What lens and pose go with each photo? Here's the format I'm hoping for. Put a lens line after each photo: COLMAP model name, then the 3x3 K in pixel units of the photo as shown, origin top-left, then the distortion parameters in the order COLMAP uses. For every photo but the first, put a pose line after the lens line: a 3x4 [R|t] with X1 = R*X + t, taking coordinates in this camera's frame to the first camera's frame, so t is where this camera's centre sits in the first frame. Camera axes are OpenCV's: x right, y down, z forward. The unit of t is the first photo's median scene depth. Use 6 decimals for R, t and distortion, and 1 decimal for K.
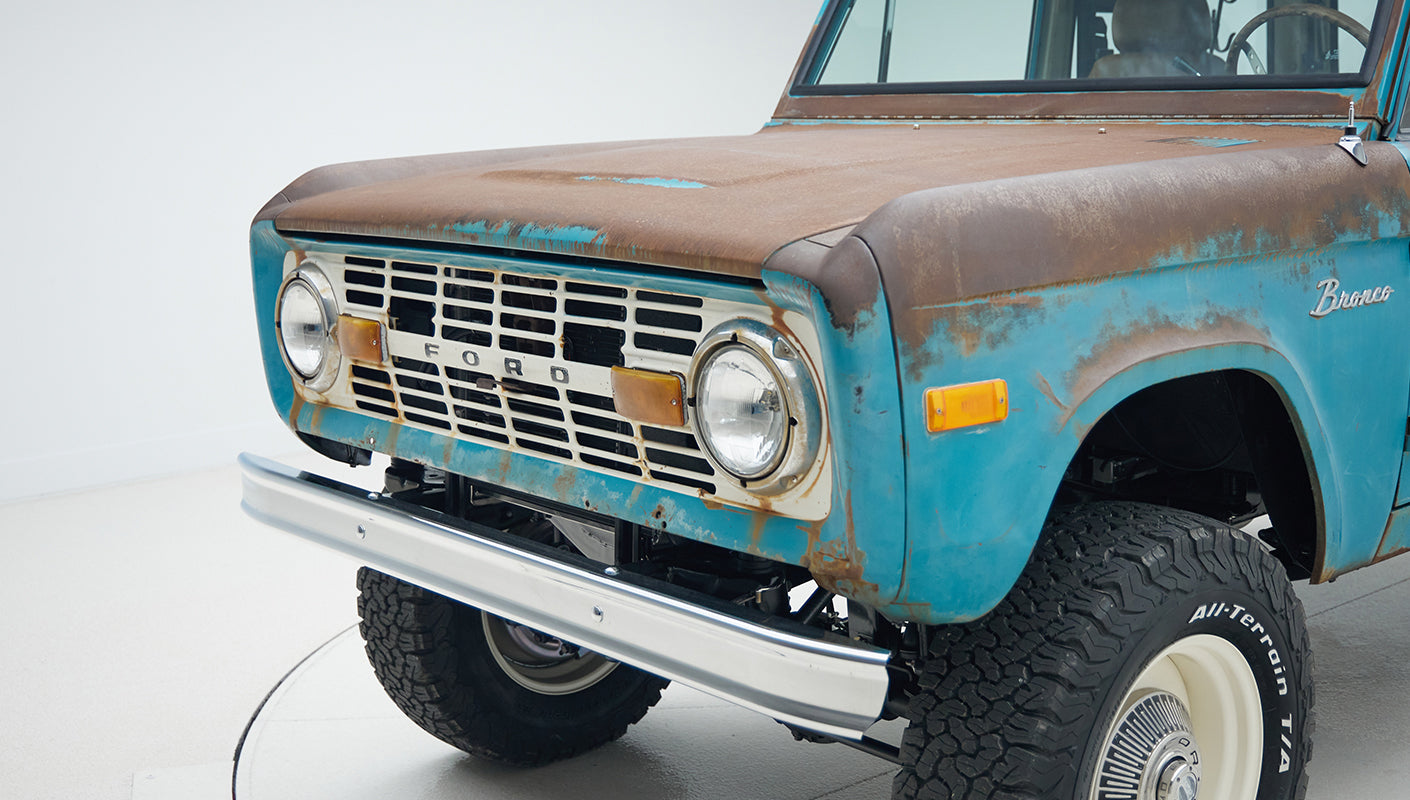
lens RADIAL K [[1834.3, 0, 749.4], [0, 1834.3, 404.4], [0, 0, 1]] dist [-0.019030, -0.027722]
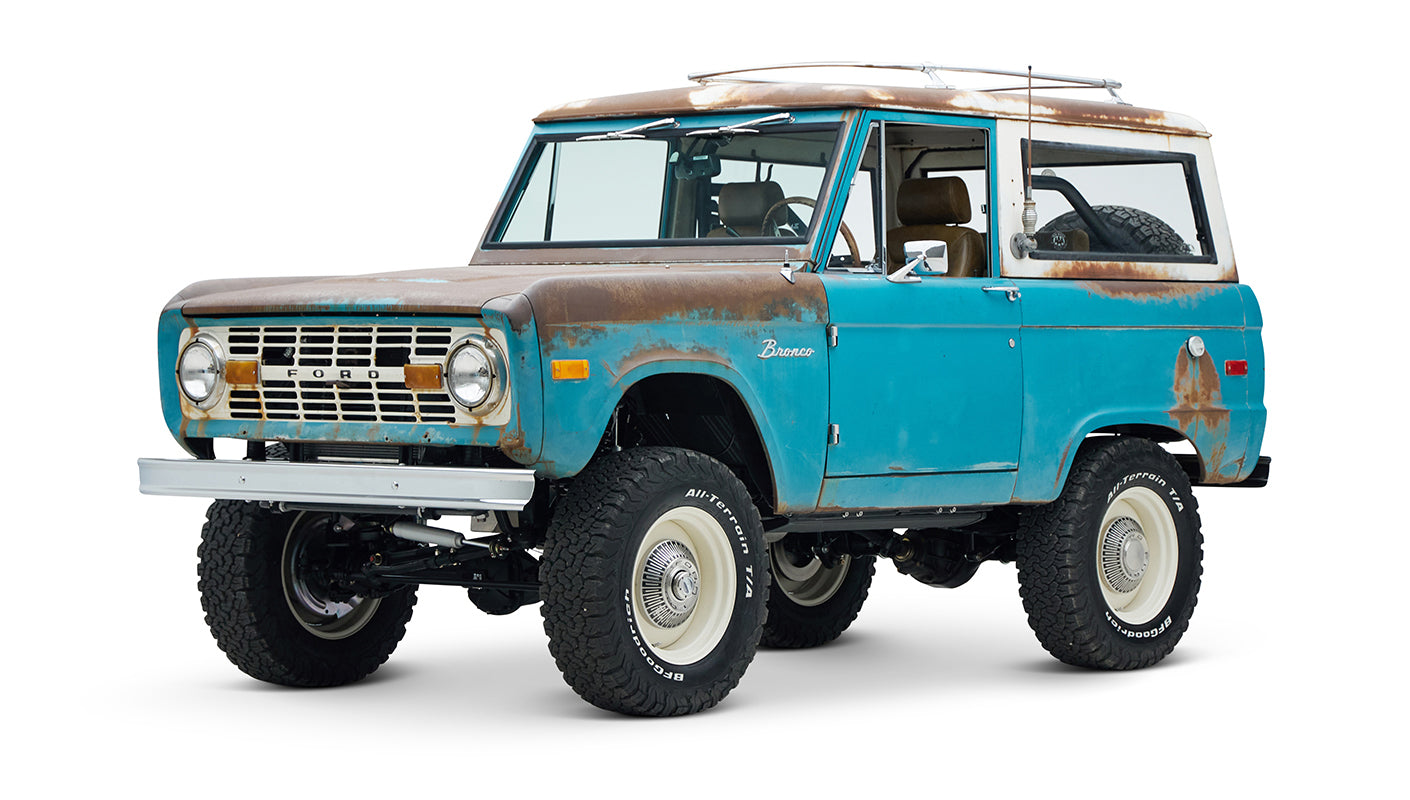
lens RADIAL K [[2105.3, 0, 705.0], [0, 2105.3, 400.0], [0, 0, 1]] dist [-0.036713, 0.064519]
pose [[0.990417, 0.012349, 0.137553, -0.060680], [0.002608, 0.994144, -0.108030, 0.257732], [-0.138082, 0.107354, 0.984585, -1.284990]]
